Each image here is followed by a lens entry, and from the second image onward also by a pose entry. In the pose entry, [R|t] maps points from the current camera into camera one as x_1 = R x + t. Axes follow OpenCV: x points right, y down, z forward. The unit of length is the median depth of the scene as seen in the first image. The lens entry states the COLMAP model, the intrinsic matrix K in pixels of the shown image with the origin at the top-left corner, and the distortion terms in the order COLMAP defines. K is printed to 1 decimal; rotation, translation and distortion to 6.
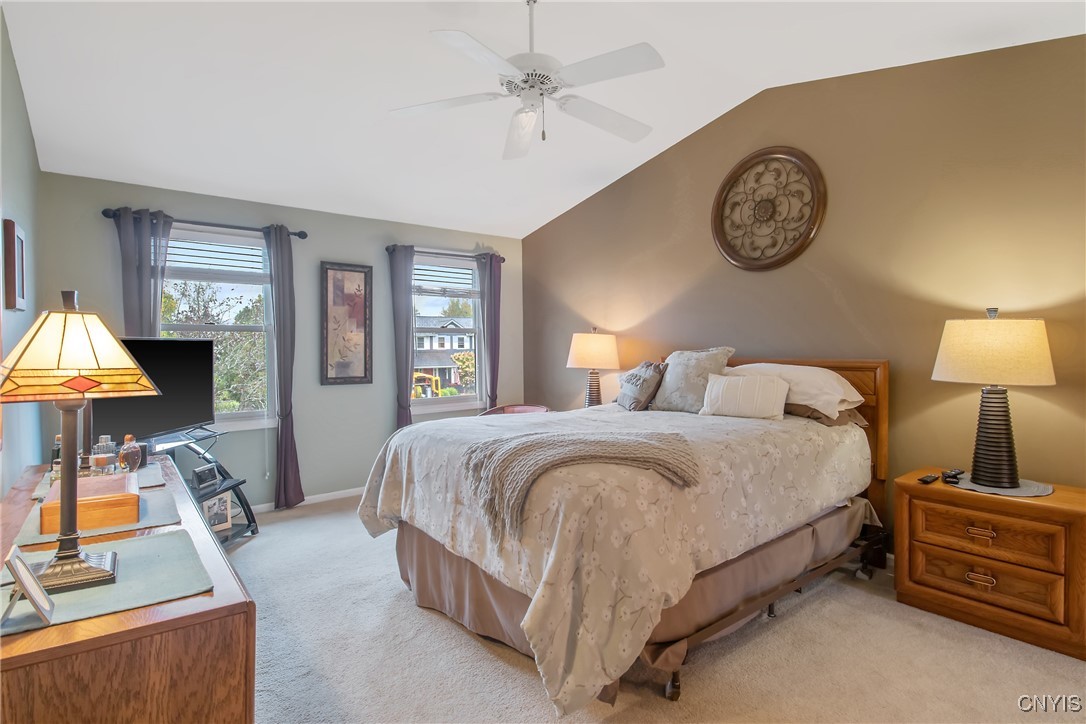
lens RADIAL K [[545.9, 0, 541.6], [0, 545.9, 359.1], [0, 0, 1]] dist [-0.010492, 0.001808]
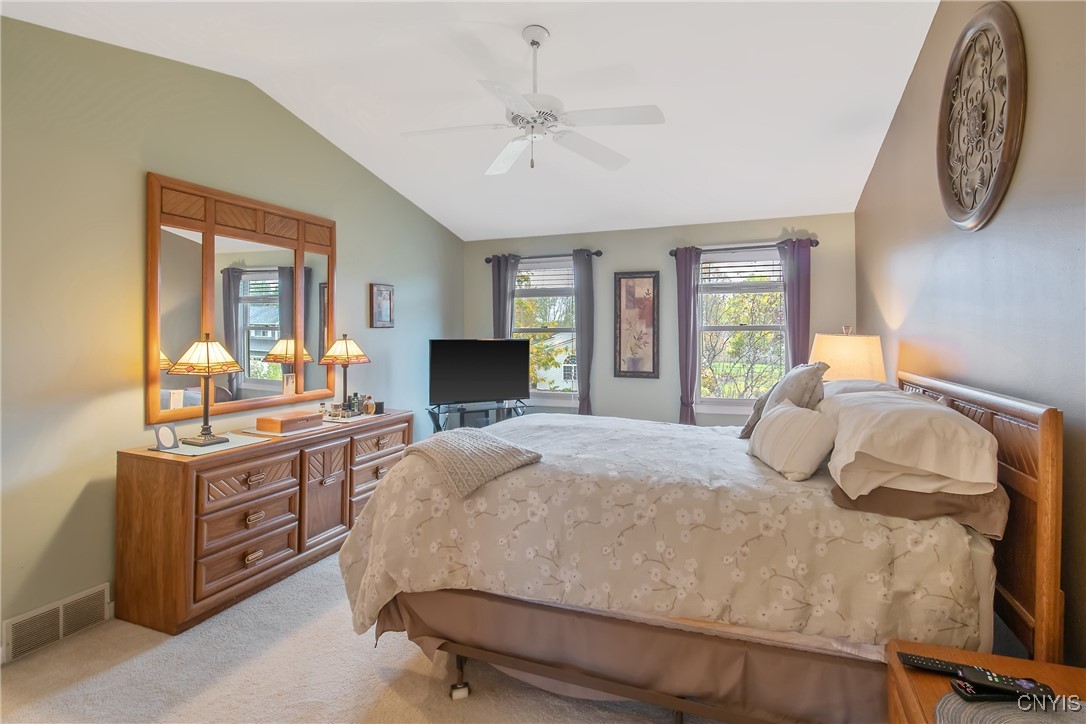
lens RADIAL K [[545.9, 0, 536.3], [0, 545.9, 334.9], [0, 0, 1]] dist [-0.010492, 0.001808]
pose [[0.495242, 0.002558, -0.868752, 0.527438], [-0.018228, 0.999806, -0.007447, -0.030744], [0.868564, 0.019524, 0.495192, 0.256454]]
